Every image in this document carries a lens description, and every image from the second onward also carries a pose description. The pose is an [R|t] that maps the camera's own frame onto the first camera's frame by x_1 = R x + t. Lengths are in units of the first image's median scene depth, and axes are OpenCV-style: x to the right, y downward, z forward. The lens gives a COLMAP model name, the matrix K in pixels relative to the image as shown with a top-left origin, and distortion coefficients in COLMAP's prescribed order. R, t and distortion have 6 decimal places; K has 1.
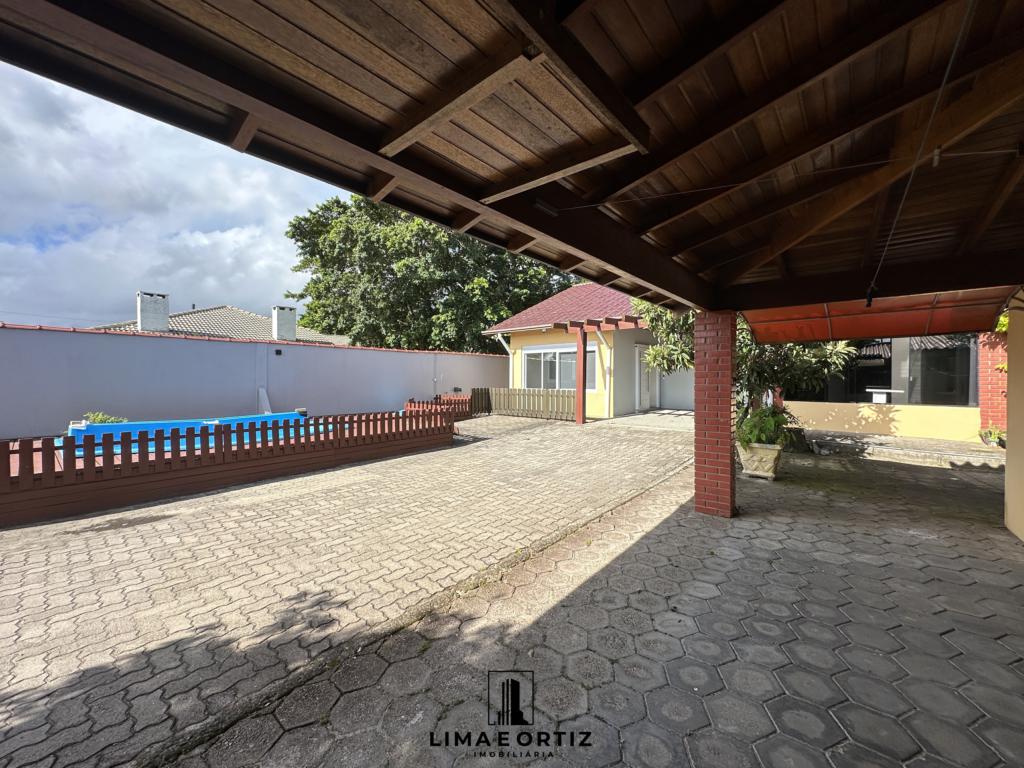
lens RADIAL K [[409.5, 0, 512.3], [0, 409.5, 382.3], [0, 0, 1]] dist [-0.003660, 0.000973]
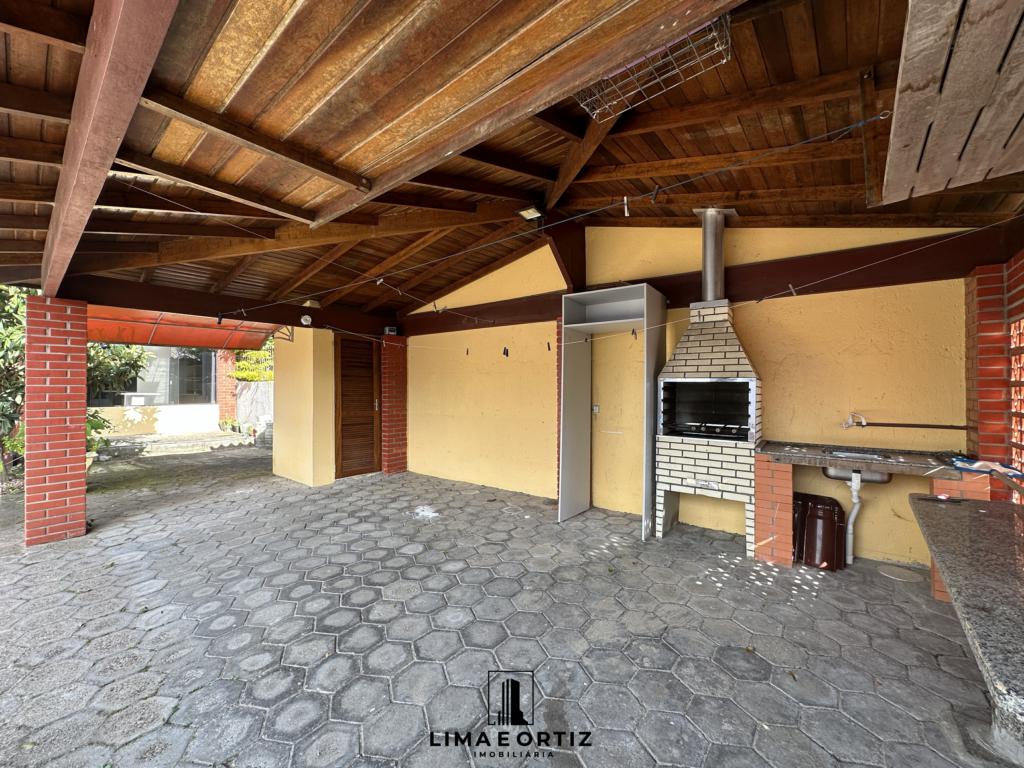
lens RADIAL K [[409.5, 0, 512.3], [0, 409.5, 382.3], [0, 0, 1]] dist [-0.003660, 0.000973]
pose [[-0.006637, 0.006479, 0.999957, -0.414095], [0.009806, 0.999931, -0.006413, 0.015673], [-0.999930, 0.009763, -0.006700, 0.082130]]
